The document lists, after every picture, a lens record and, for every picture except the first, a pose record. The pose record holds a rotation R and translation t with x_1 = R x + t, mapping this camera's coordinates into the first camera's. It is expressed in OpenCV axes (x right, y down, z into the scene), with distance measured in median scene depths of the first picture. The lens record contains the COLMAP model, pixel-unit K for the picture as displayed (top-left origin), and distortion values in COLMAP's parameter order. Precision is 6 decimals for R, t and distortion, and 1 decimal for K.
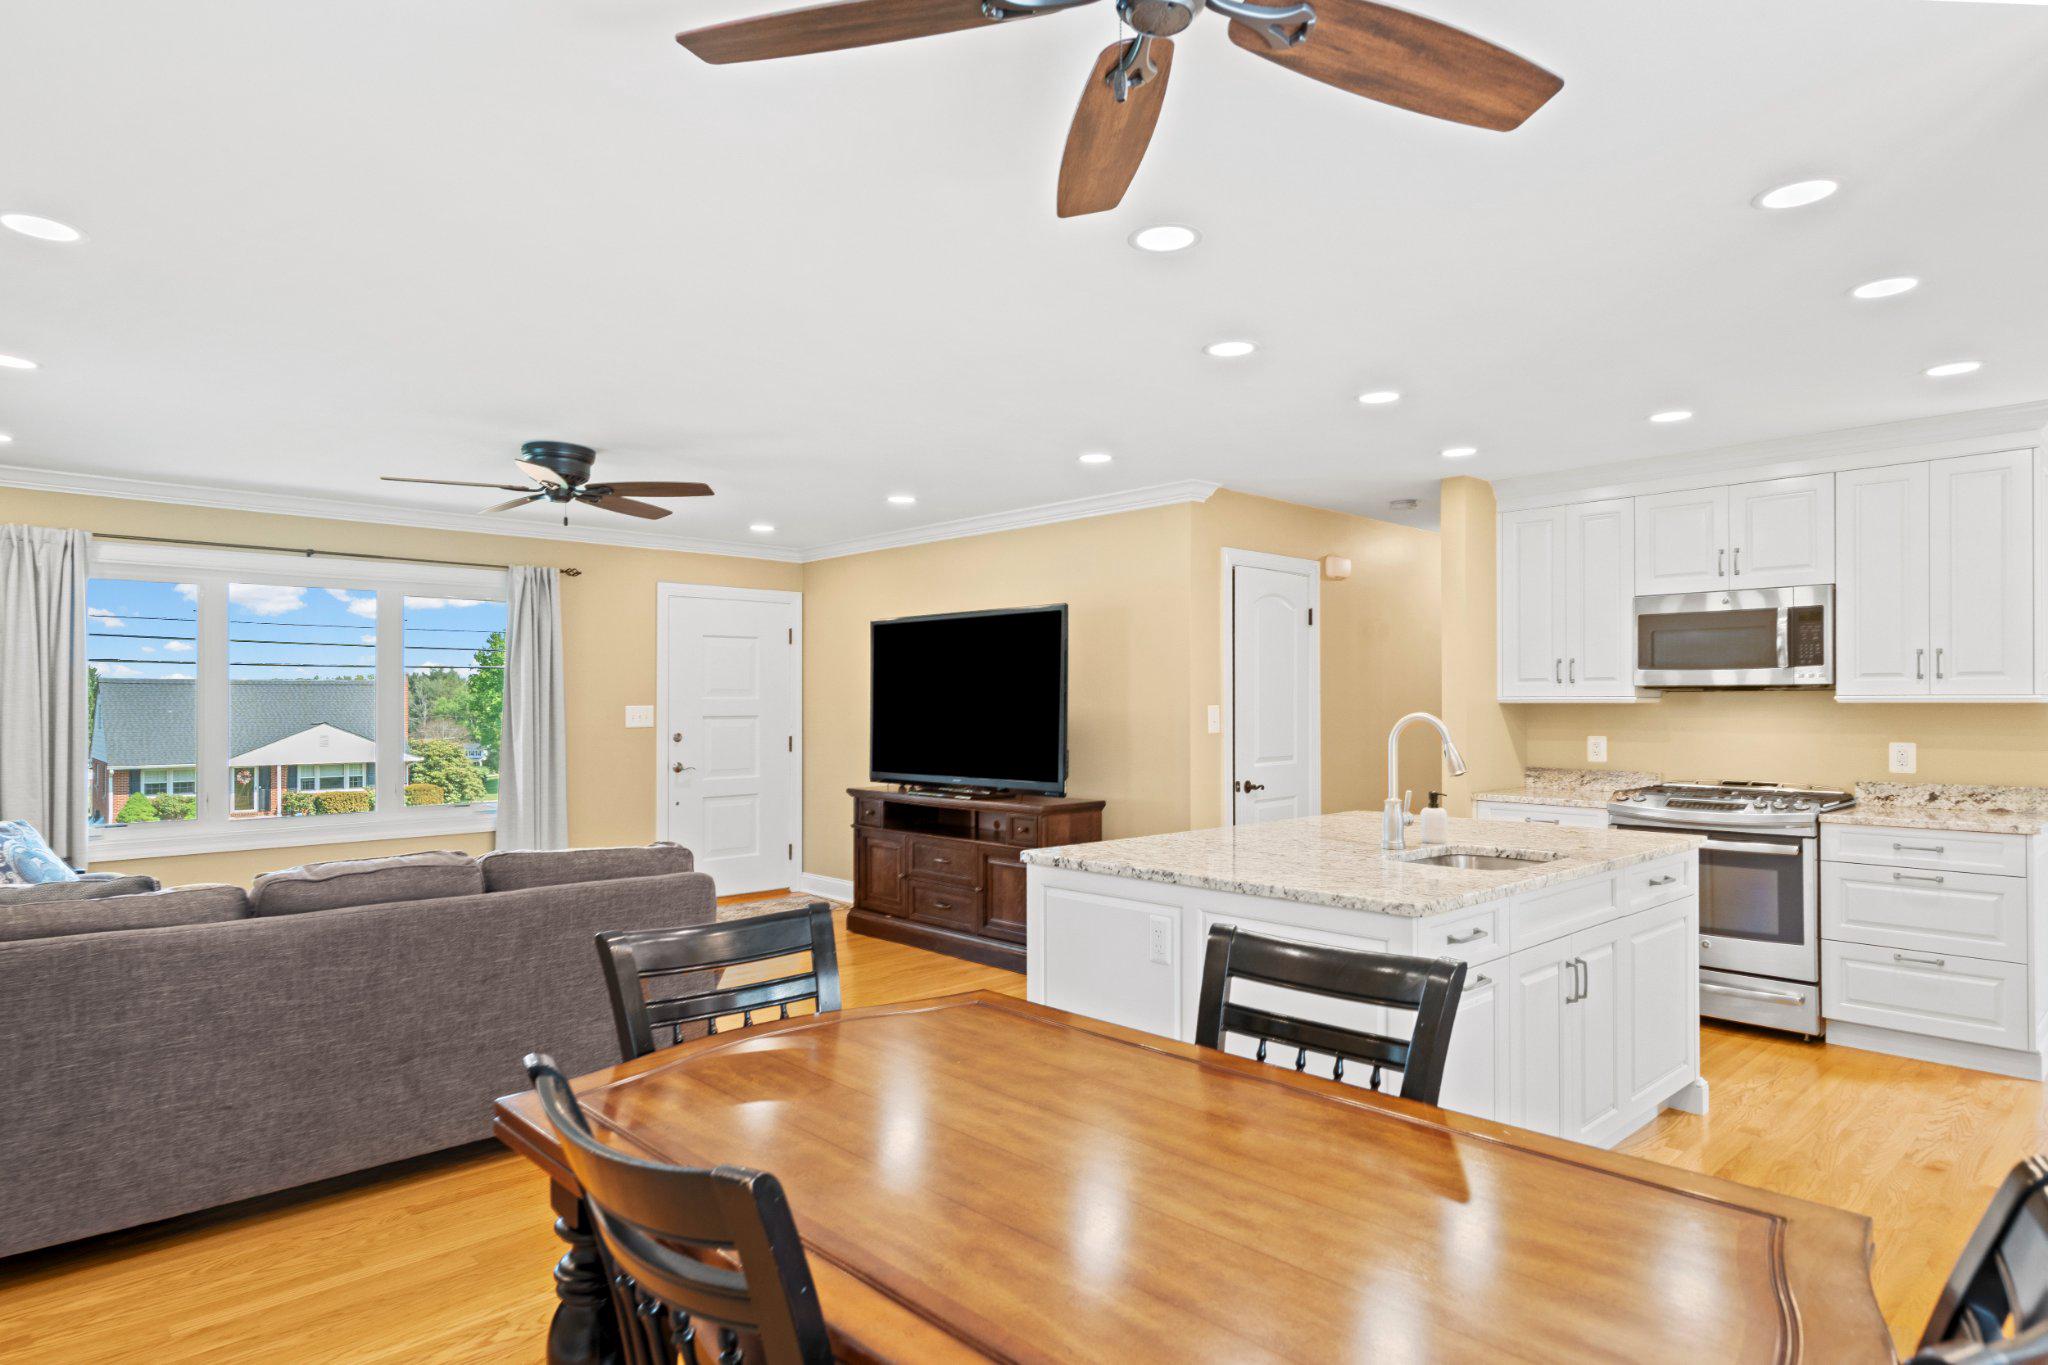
lens RADIAL K [[1155.2, 0, 1029.7], [0, 1155.2, 692.3], [0, 0, 1]] dist [0.001758, 0.001434]
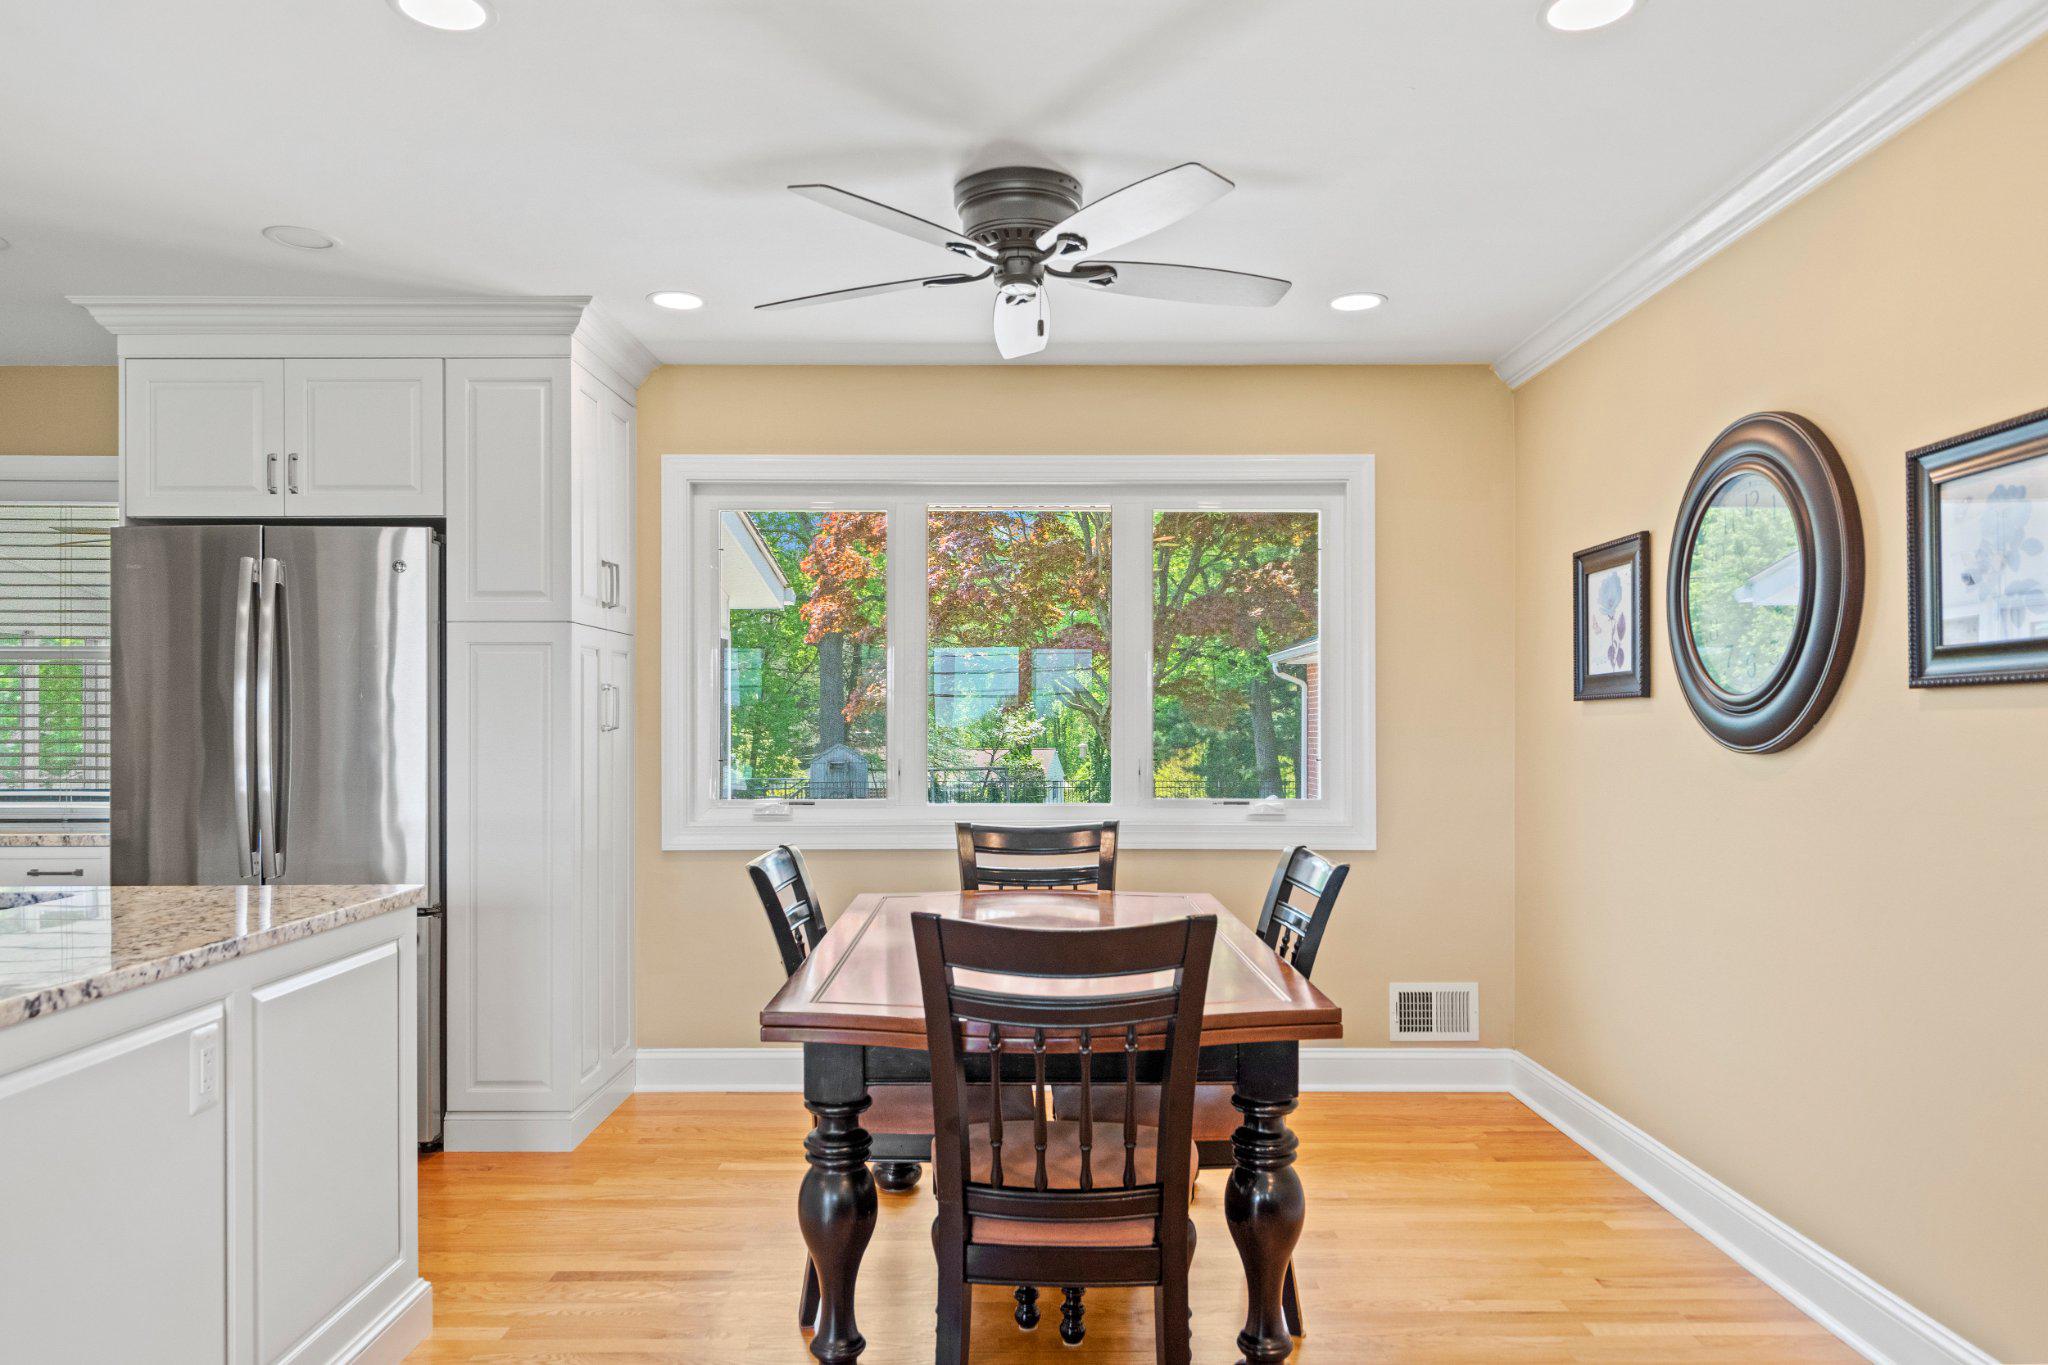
lens RADIAL K [[1379.2, 0, 1021.0], [0, 1379.2, 730.6], [0, 0, 1]] dist [0.005550, 0.001631]
pose [[-0.723827, -0.001513, 0.689979, -0.430991], [-0.005255, 0.999981, -0.003319, 0.032813], [-0.689961, -0.006028, -0.723821, 0.814153]]
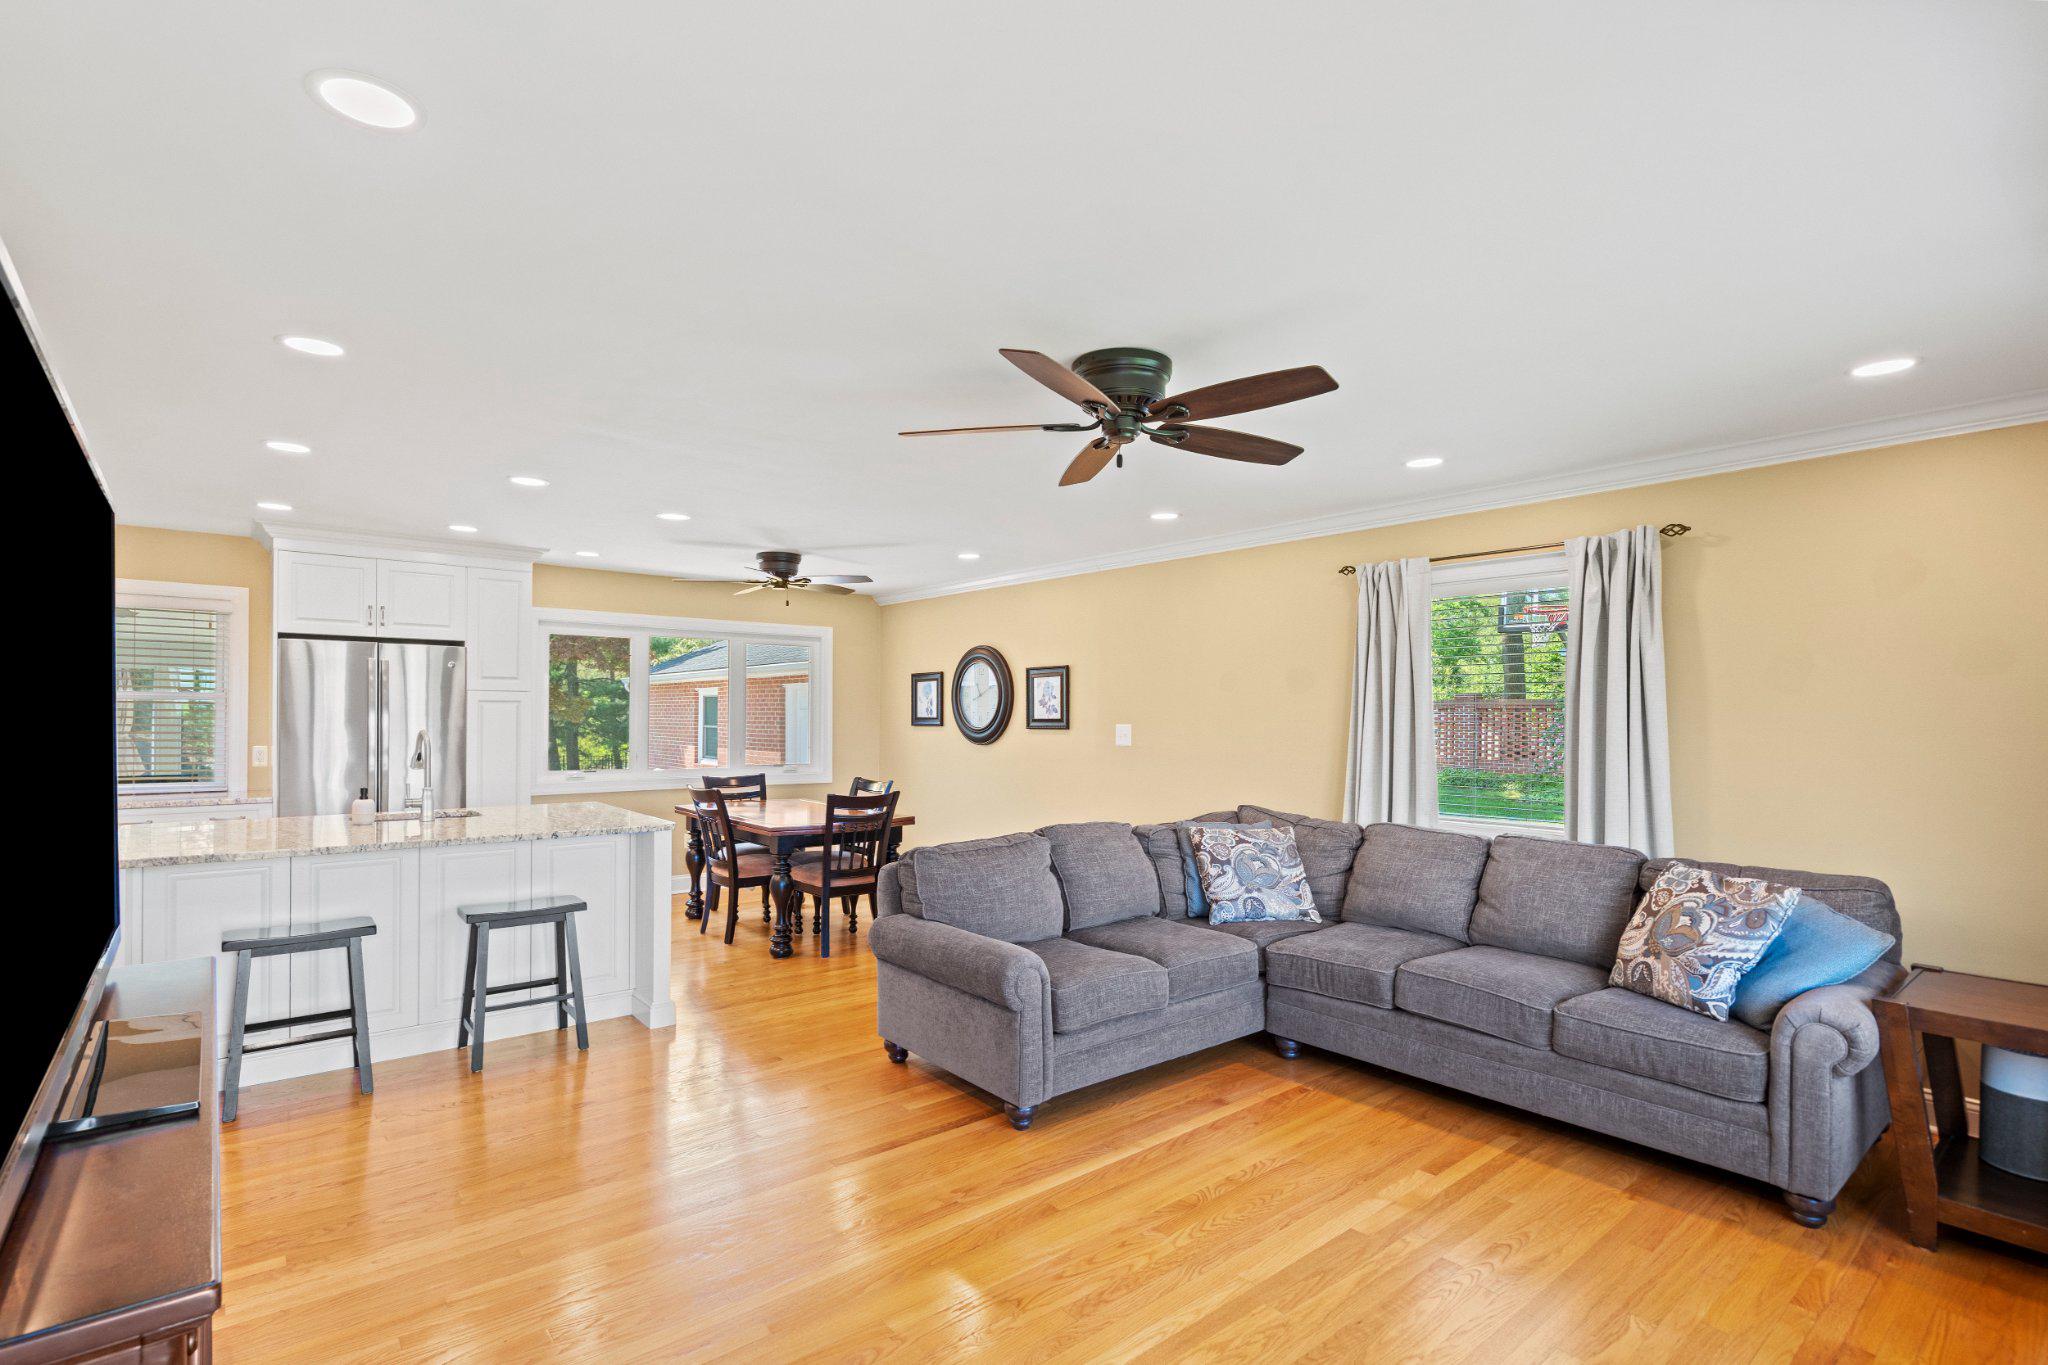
lens RADIAL K [[963.1, 0, 1019.1], [0, 963.1, 721.4], [0, 0, 1]] dist [-0.000209, 0.000206]
pose [[-0.996805, -0.005201, 0.079705, -0.414166], [-0.005466, 0.999980, -0.003112, 0.005981], [-0.079688, -0.003537, -0.996814, 1.655189]]
